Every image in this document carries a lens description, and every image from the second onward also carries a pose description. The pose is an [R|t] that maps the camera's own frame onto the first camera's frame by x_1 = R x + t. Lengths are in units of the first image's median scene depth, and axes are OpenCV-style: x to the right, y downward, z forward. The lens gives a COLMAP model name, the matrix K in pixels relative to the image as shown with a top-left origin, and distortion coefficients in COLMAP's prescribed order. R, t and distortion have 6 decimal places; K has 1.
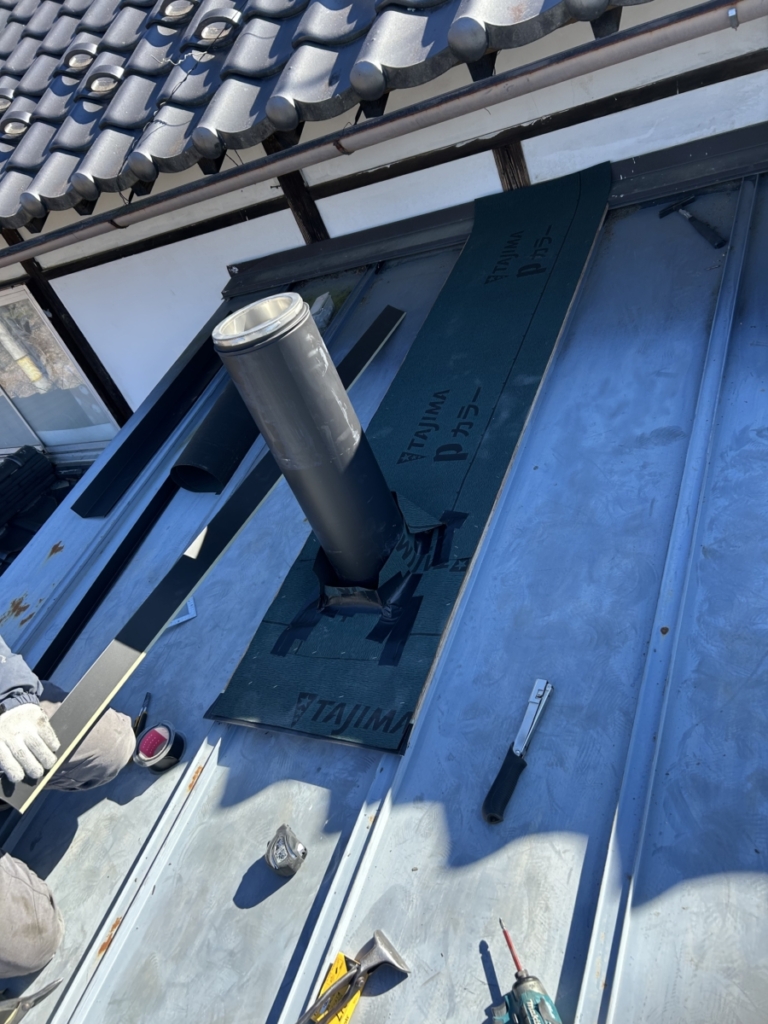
lens RADIAL K [[771.1, 0, 381.2], [0, 771.1, 506.3], [0, 0, 1]] dist [0.034968, -0.040970]
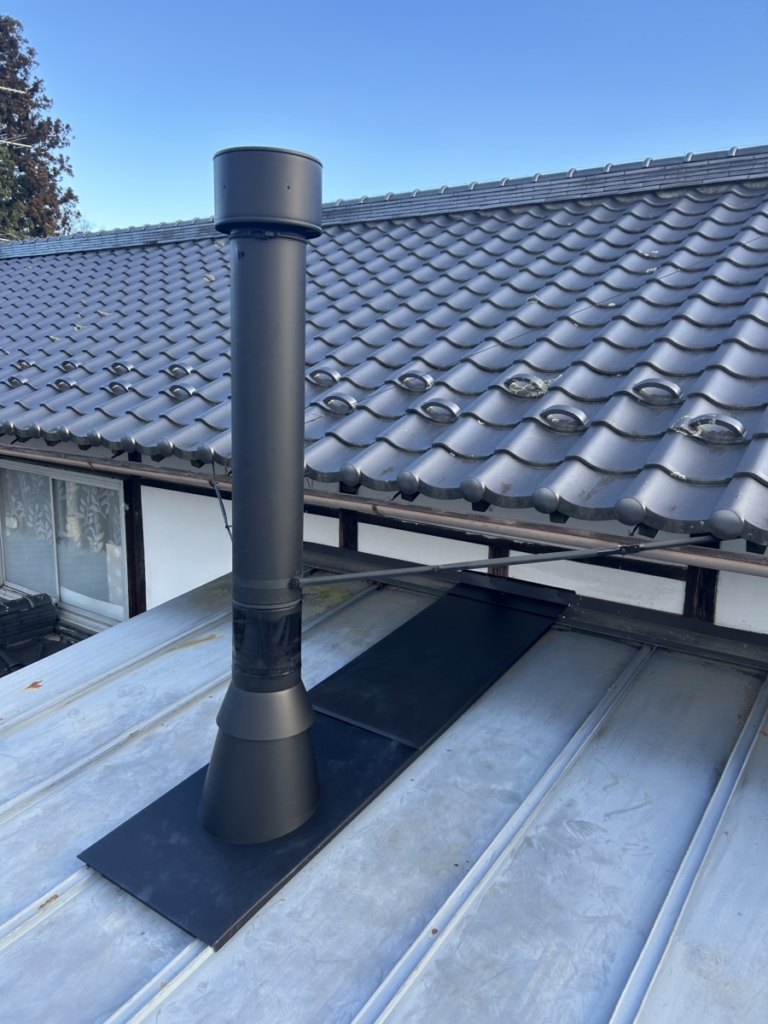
lens RADIAL K [[771.1, 0, 381.2], [0, 771.1, 506.3], [0, 0, 1]] dist [0.034968, -0.040970]
pose [[0.909649, 0.407312, -0.081463, 0.035830], [-0.408430, 0.841341, -0.354019, 0.019100], [-0.075658, 0.355305, 0.931684, -0.173299]]
